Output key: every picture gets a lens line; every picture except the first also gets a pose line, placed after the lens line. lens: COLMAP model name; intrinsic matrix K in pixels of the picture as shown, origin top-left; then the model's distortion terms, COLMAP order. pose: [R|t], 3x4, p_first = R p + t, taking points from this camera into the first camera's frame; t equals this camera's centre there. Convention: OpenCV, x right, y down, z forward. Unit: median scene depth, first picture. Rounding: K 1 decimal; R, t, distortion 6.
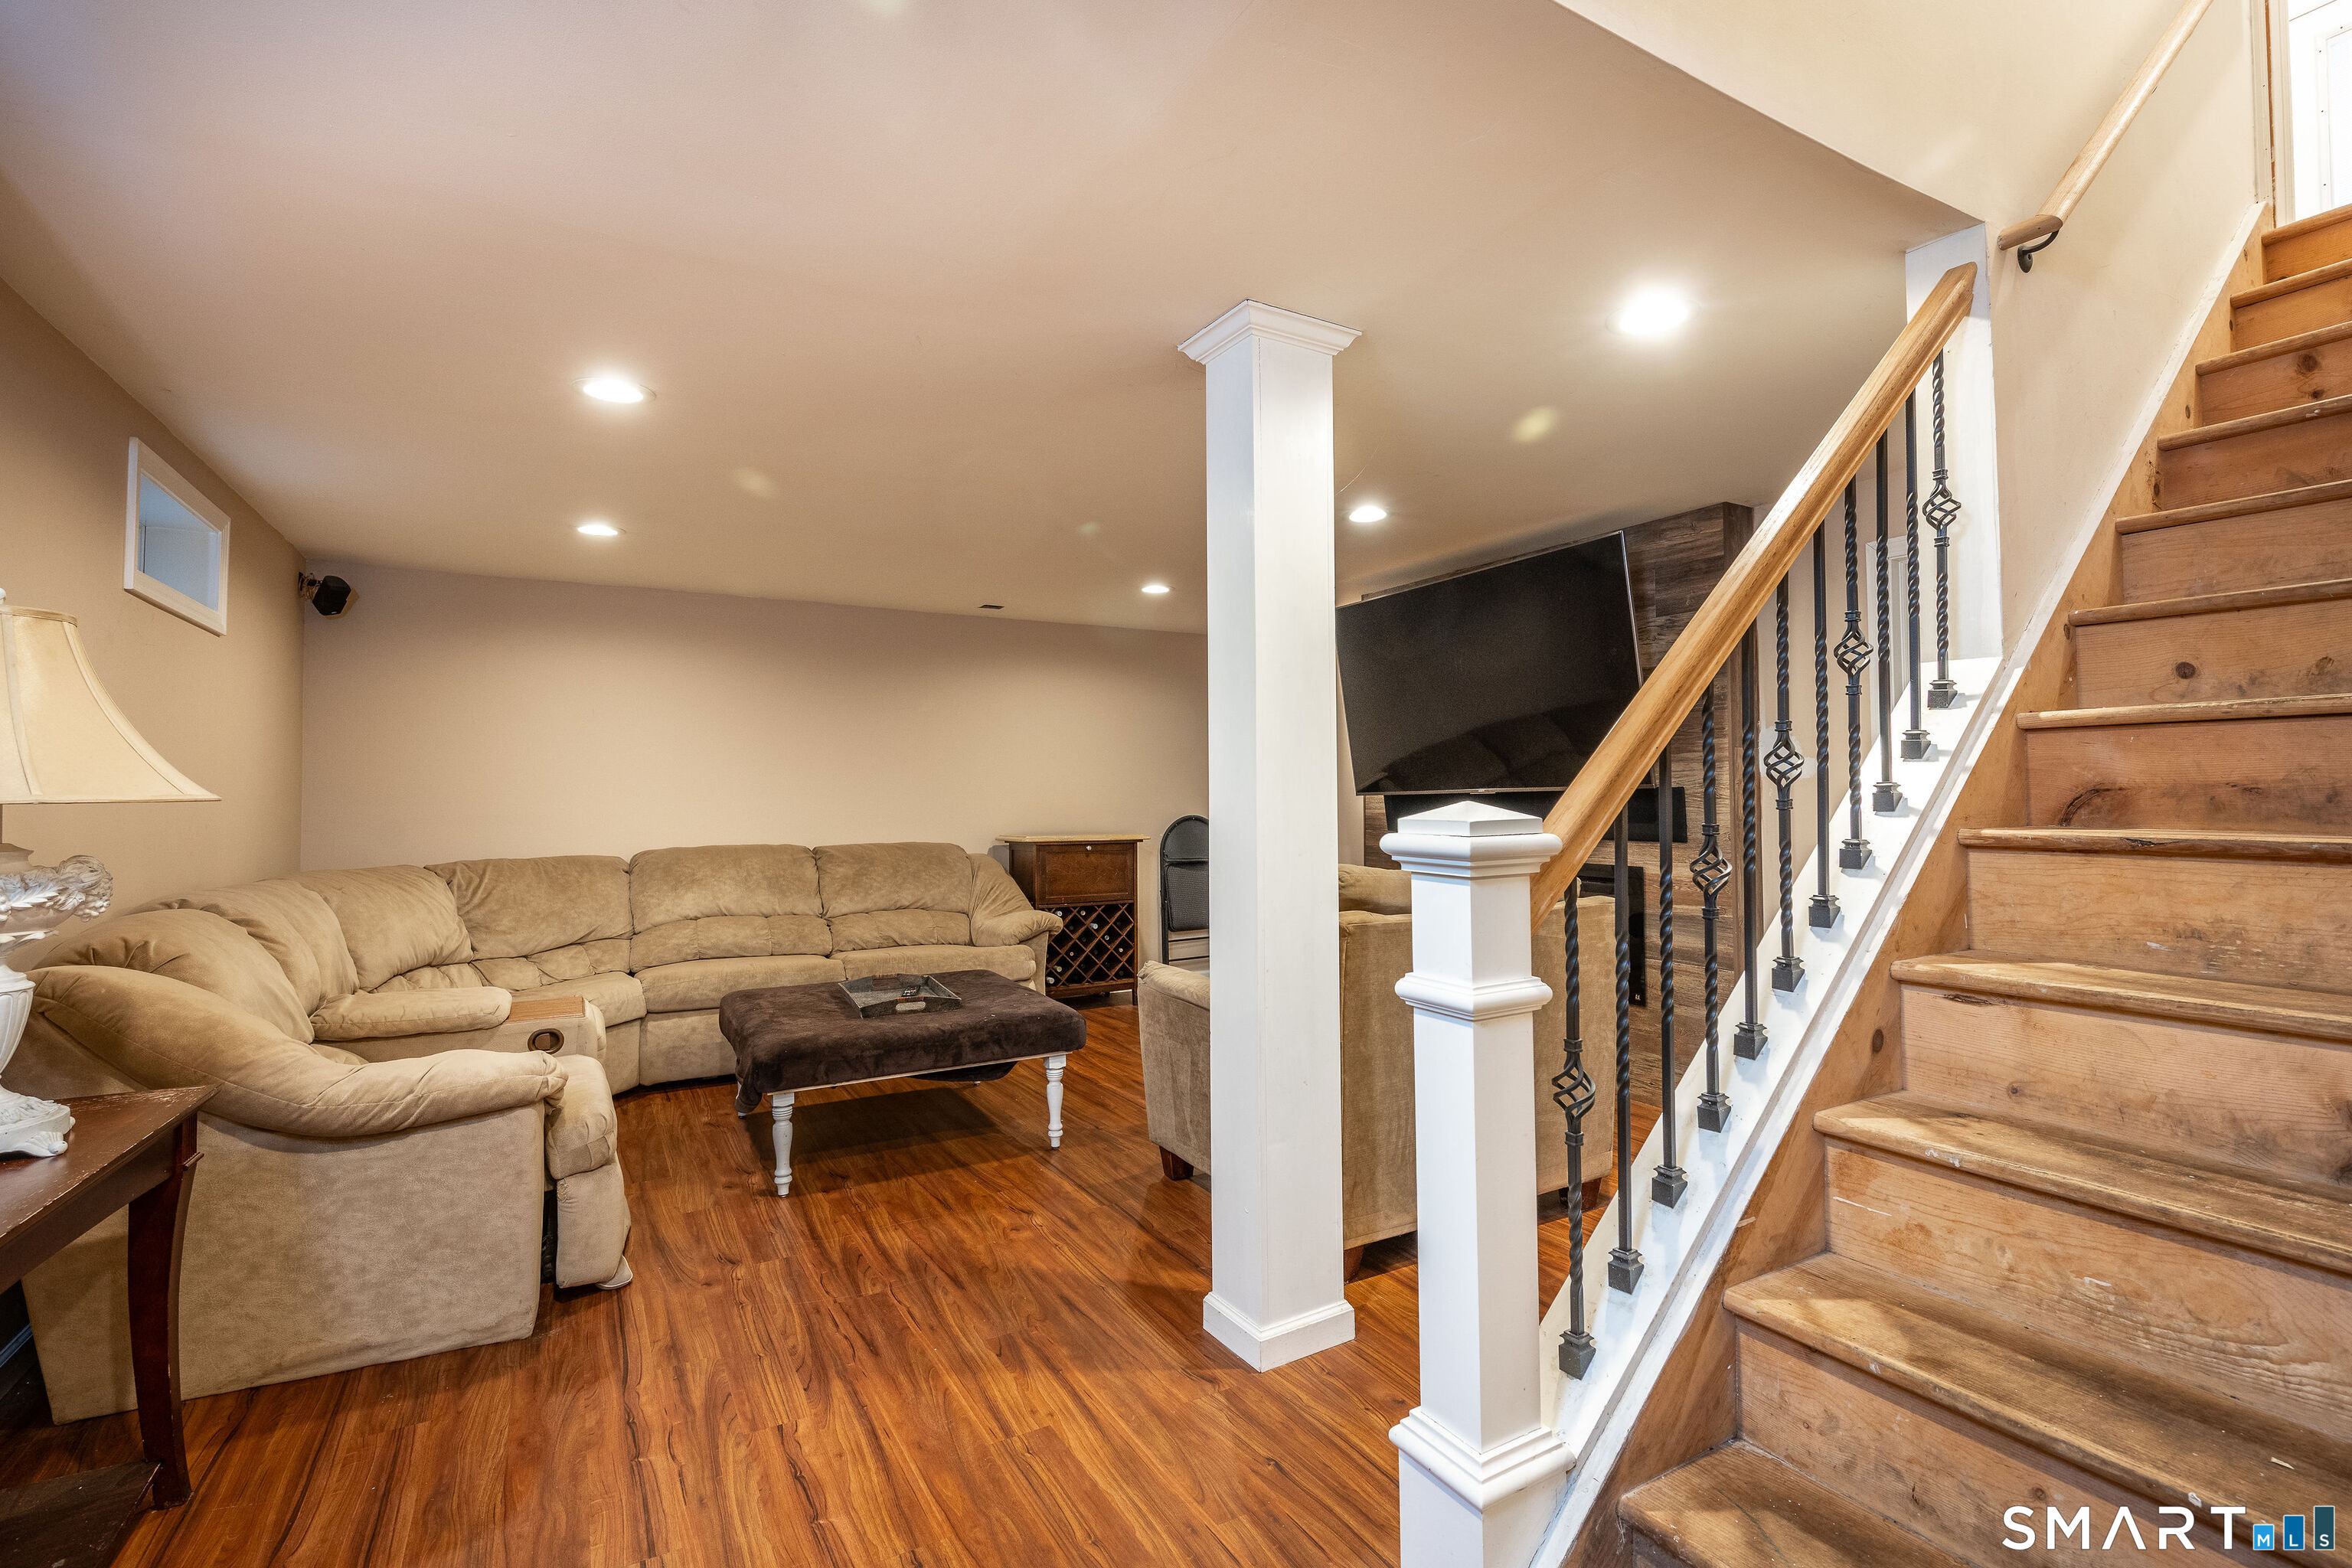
lens RADIAL K [[1036.2, 0, 1182.4], [0, 1036.2, 785.5], [0, 0, 1]] dist [0.006194, 0.000347]
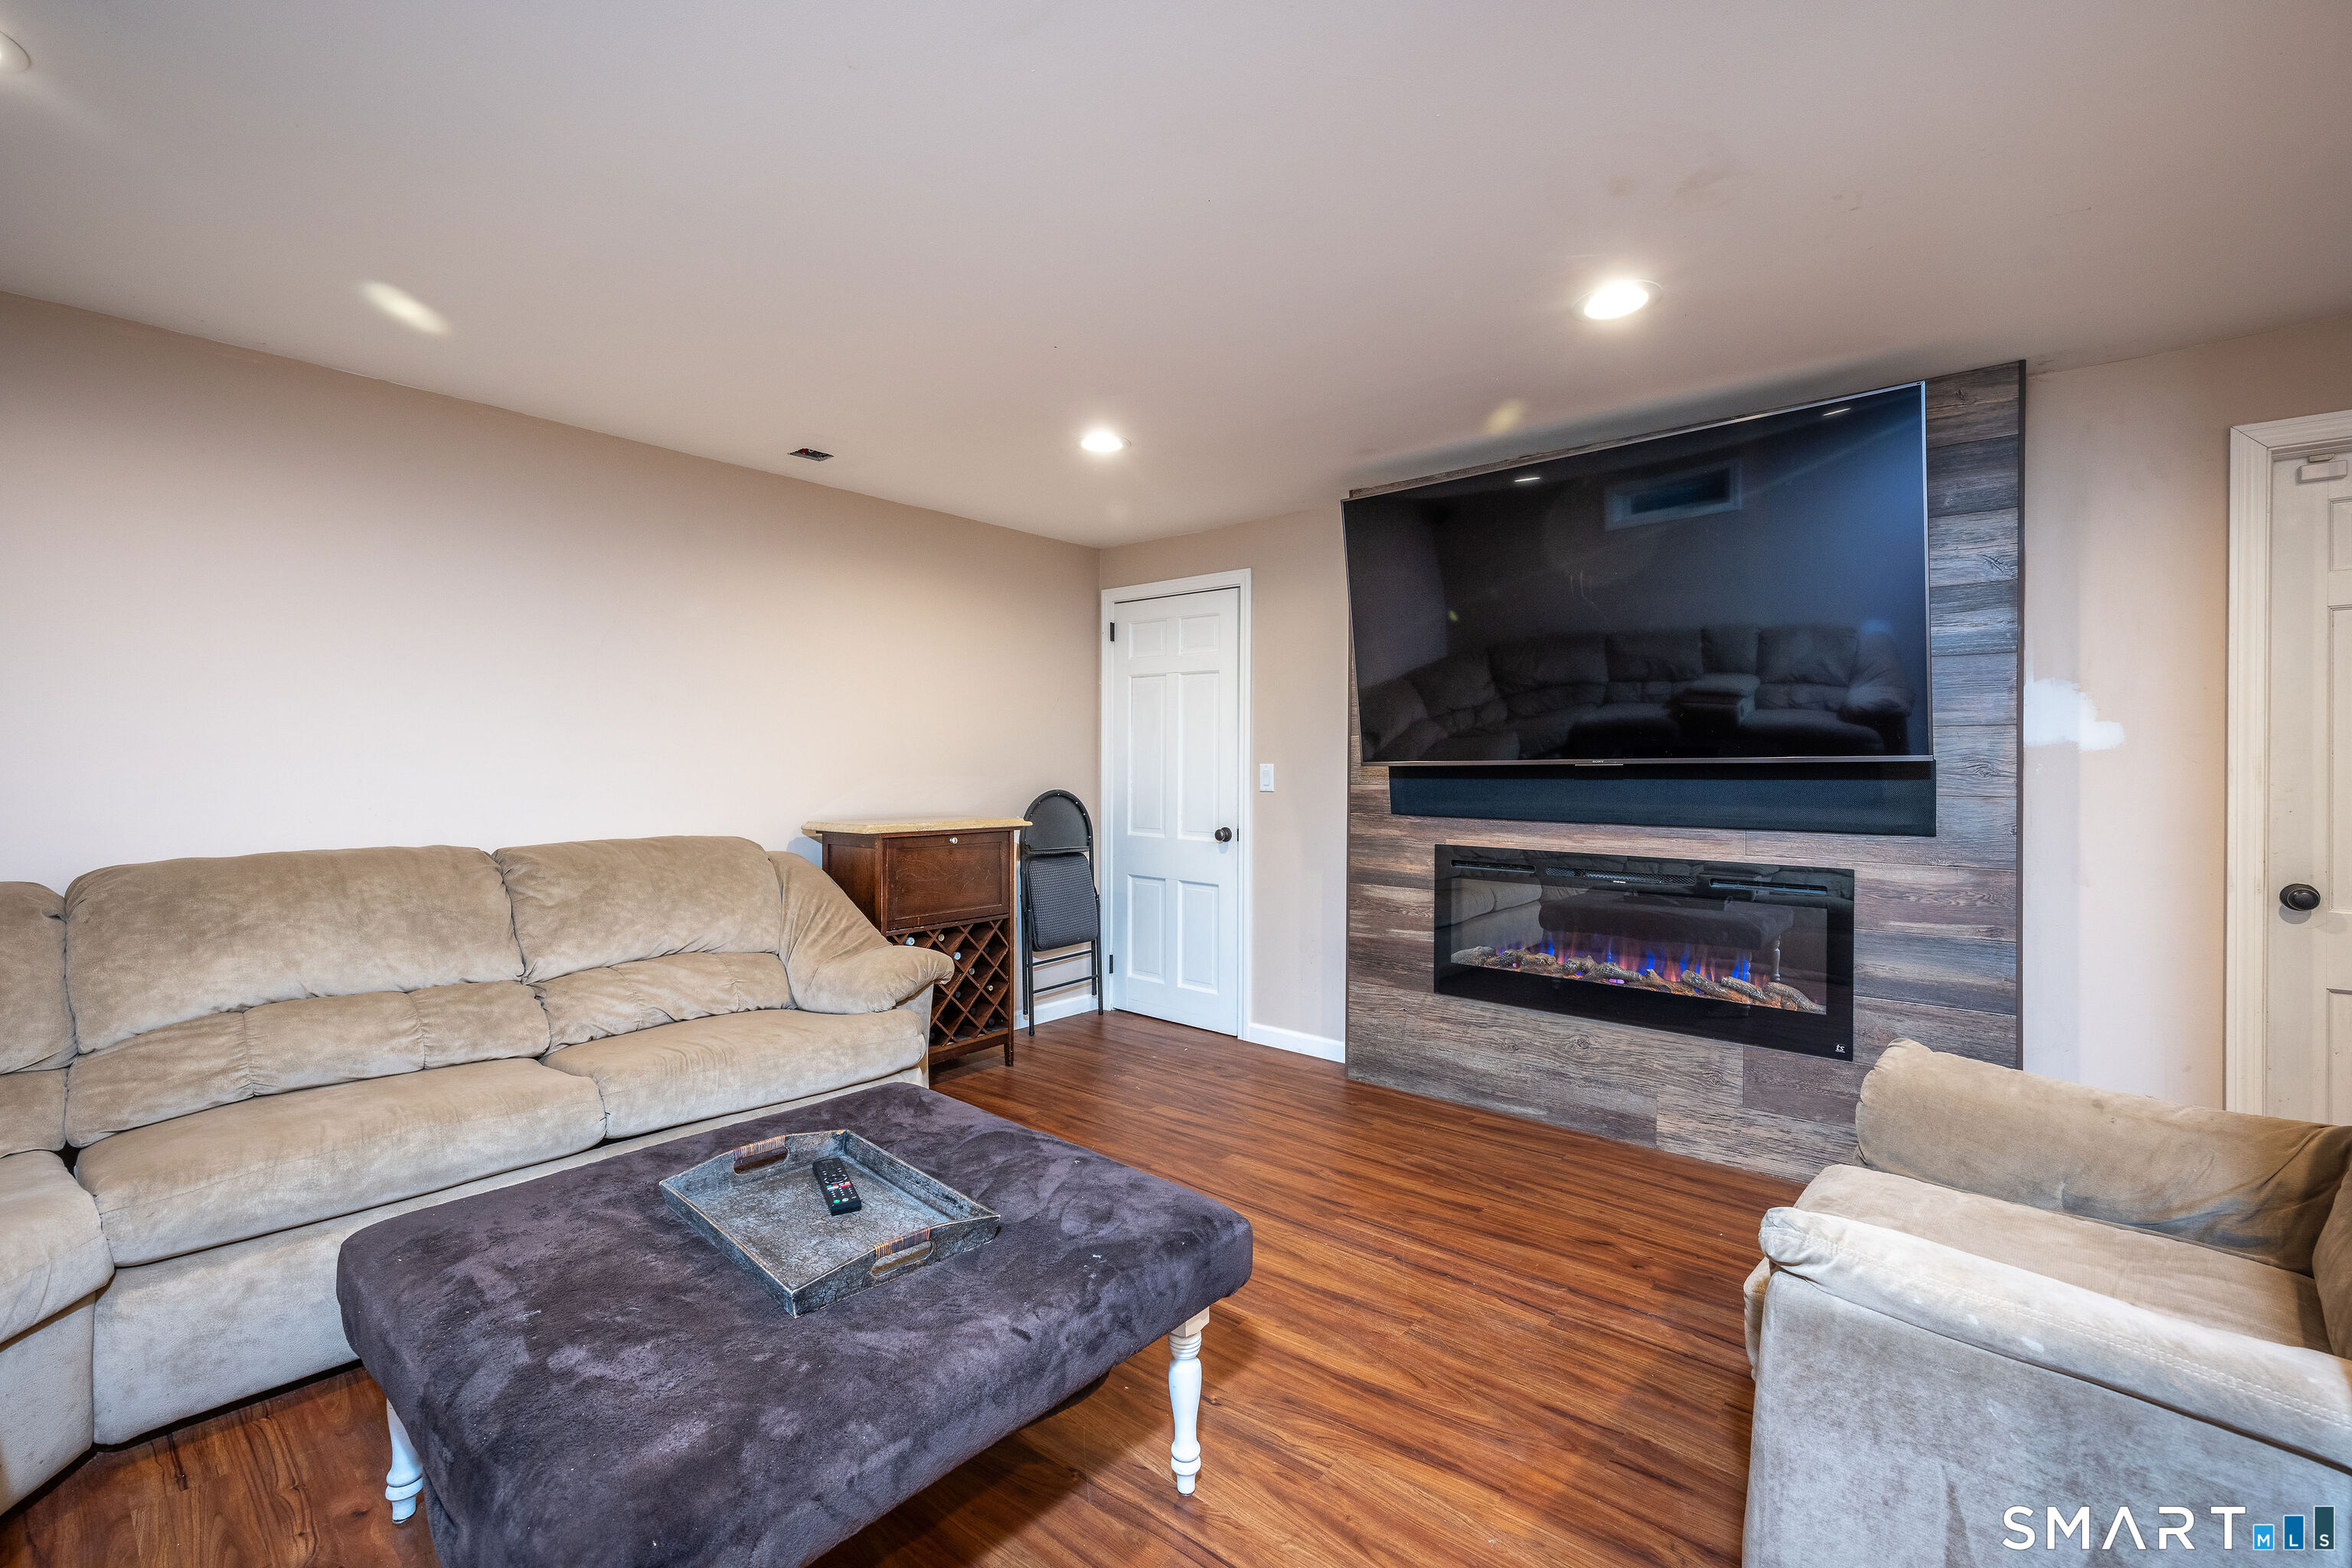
lens RADIAL K [[1036.2, 0, 1163.0], [0, 1036.2, 780.7], [0, 0, 1]] dist [0.006194, 0.000347]
pose [[0.951857, 0.005344, 0.306496, -0.193808], [-0.013761, 0.999585, 0.025307, 0.003679], [-0.306233, -0.028306, 0.951536, 0.378616]]
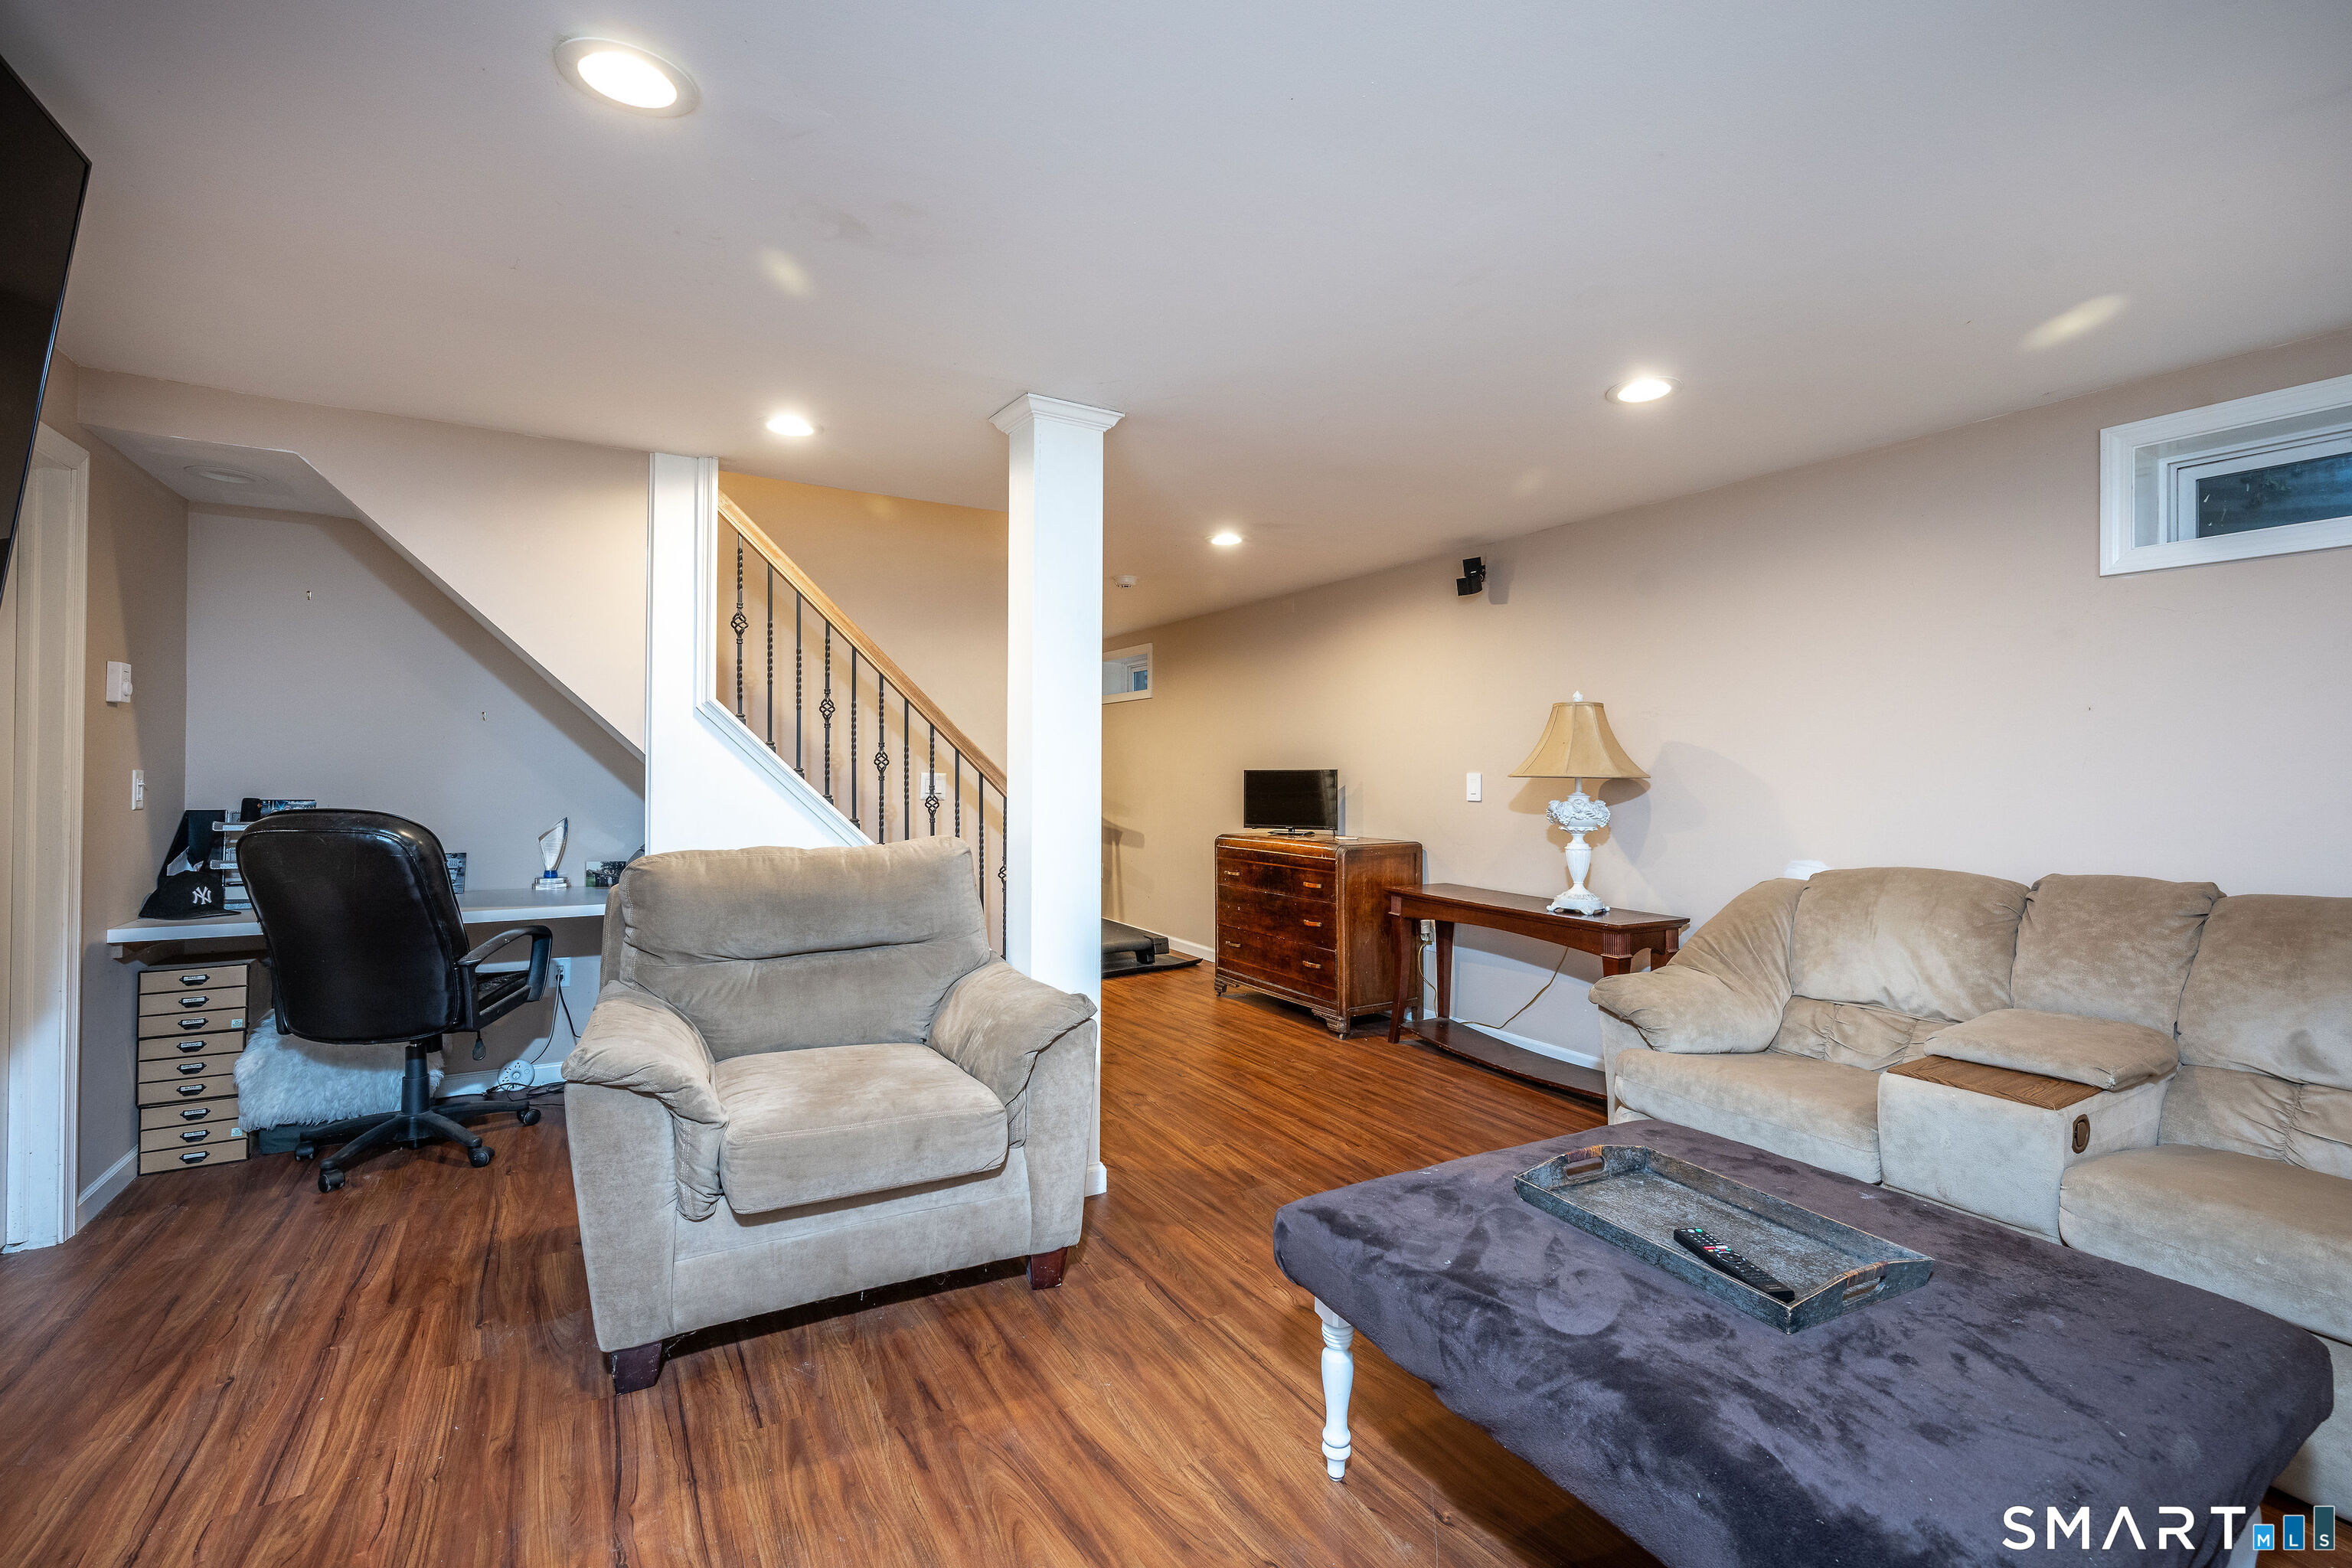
lens RADIAL K [[1036.2, 0, 1165.7], [0, 1036.2, 775.8], [0, 0, 1]] dist [0.006194, 0.000347]
pose [[-0.999944, -0.002424, 0.010341, -0.030350], [-0.002645, 0.999767, -0.021437, 0.012775], [-0.010287, -0.021463, -0.999717, 1.036912]]
